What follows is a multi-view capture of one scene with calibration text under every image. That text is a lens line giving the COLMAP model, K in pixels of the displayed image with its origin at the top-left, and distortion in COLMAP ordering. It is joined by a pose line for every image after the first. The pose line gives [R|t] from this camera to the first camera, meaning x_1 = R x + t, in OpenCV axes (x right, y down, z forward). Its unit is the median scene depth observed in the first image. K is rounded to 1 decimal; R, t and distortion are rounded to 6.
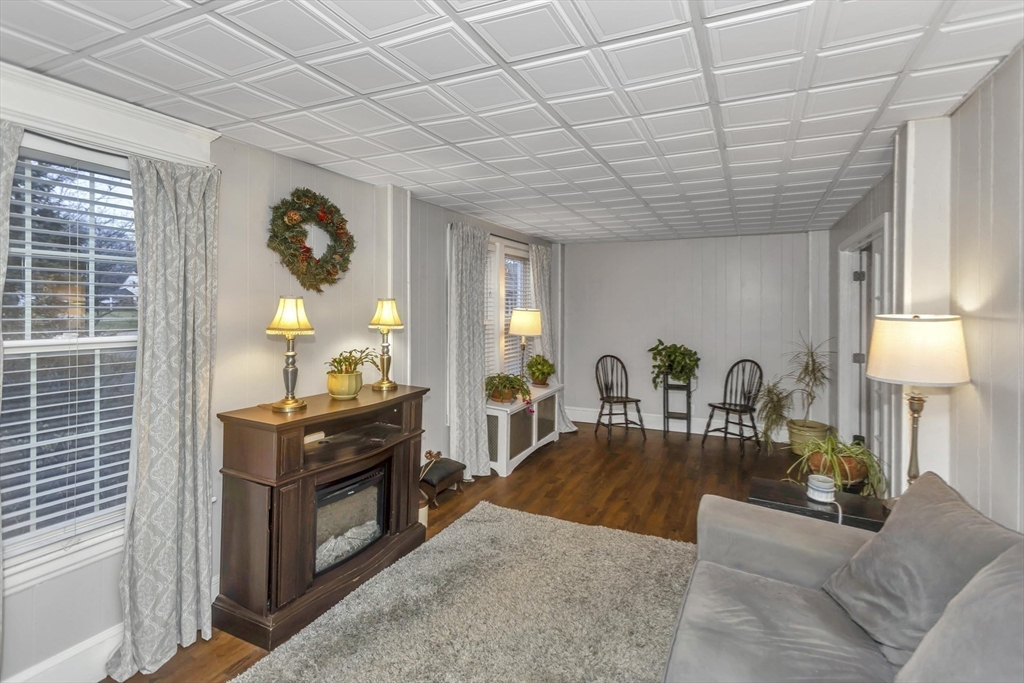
lens RADIAL K [[495.1, 0, 497.9], [0, 495.1, 308.2], [0, 0, 1]] dist [-0.010574, 0.001221]
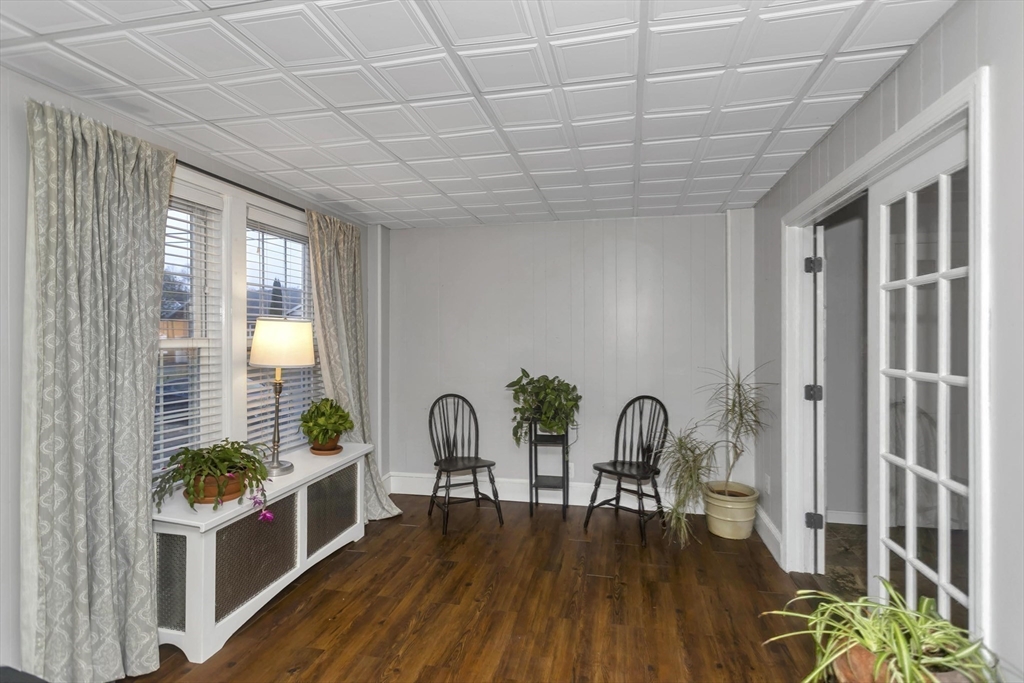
lens RADIAL K [[495.1, 0, 513.5], [0, 495.1, 338.2], [0, 0, 1]] dist [-0.010574, 0.001221]
pose [[0.968760, -0.004848, 0.247952, 0.157845], [0.004143, 0.999986, 0.003368, 0.021260], [-0.247965, -0.002236, 0.968766, 0.381908]]
